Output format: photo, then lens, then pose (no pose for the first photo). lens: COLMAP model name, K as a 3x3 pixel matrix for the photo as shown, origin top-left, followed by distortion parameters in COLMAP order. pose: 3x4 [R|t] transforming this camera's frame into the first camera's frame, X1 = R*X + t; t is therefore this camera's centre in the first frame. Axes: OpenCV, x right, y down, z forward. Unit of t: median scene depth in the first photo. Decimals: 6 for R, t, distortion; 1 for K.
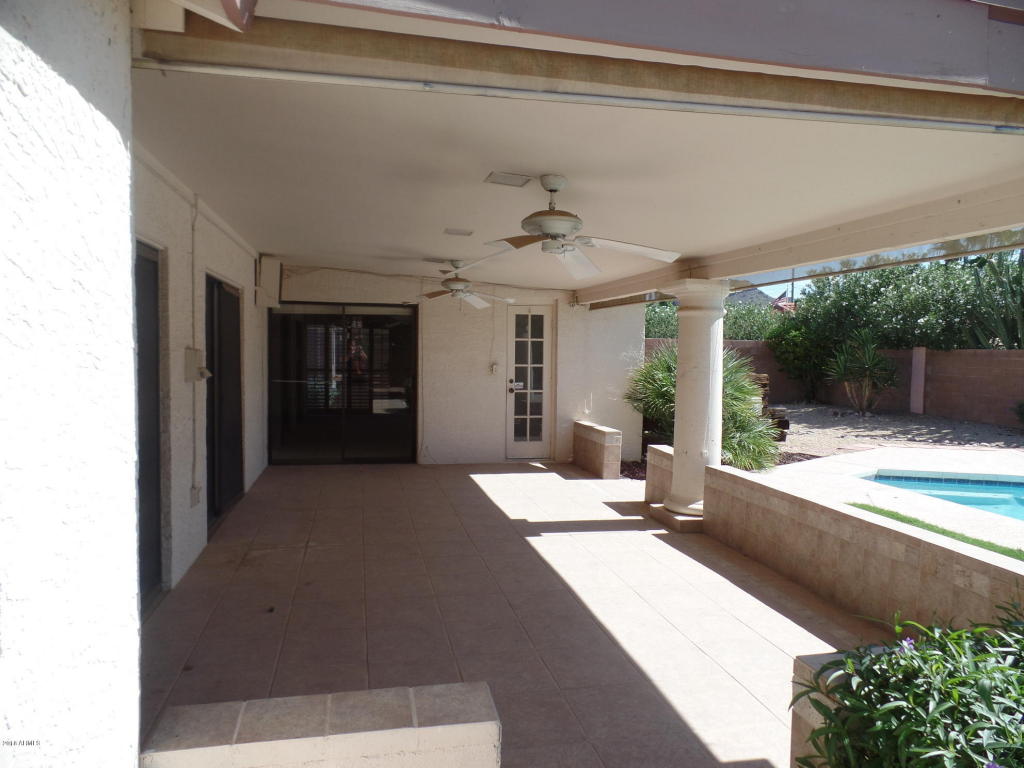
lens RADIAL K [[707.4, 0, 512.0], [0, 707.4, 384.0], [0, 0, 1]] dist [-0.006957, -0.002250]
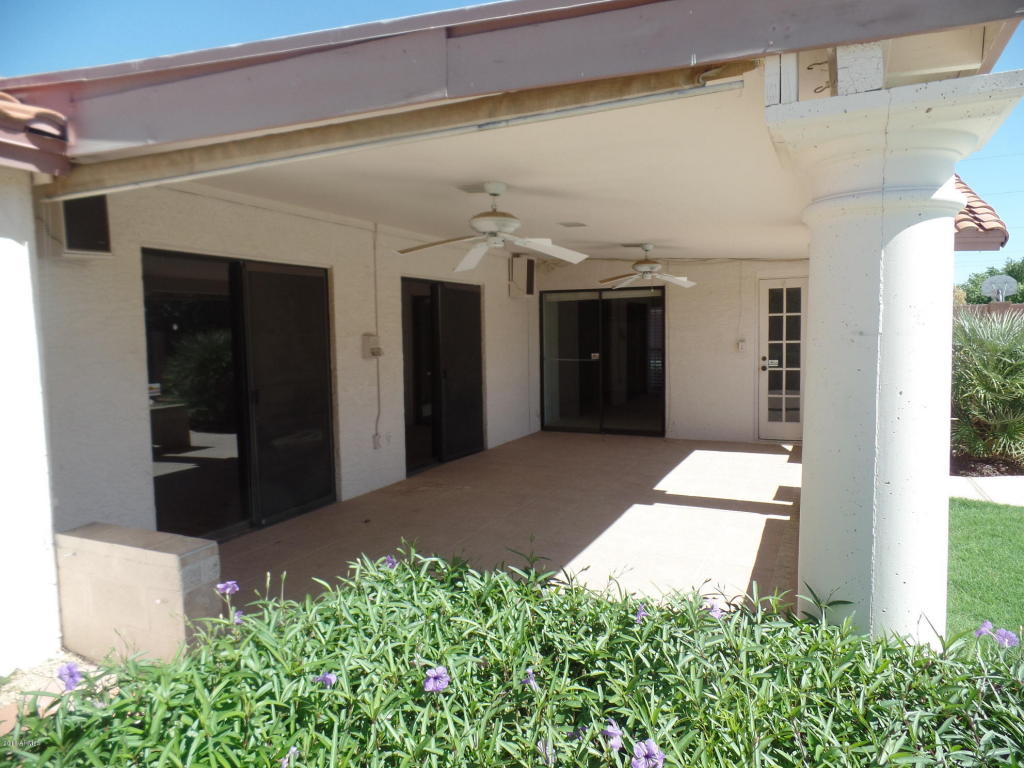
lens RADIAL K [[707.4, 0, 512.0], [0, 707.4, 384.0], [0, 0, 1]] dist [-0.006957, -0.002250]
pose [[0.790201, 0.017391, -0.612601, 0.317371], [0.000339, 0.999585, 0.028815, 0.002712], [0.612848, -0.022978, 0.789867, 0.030337]]
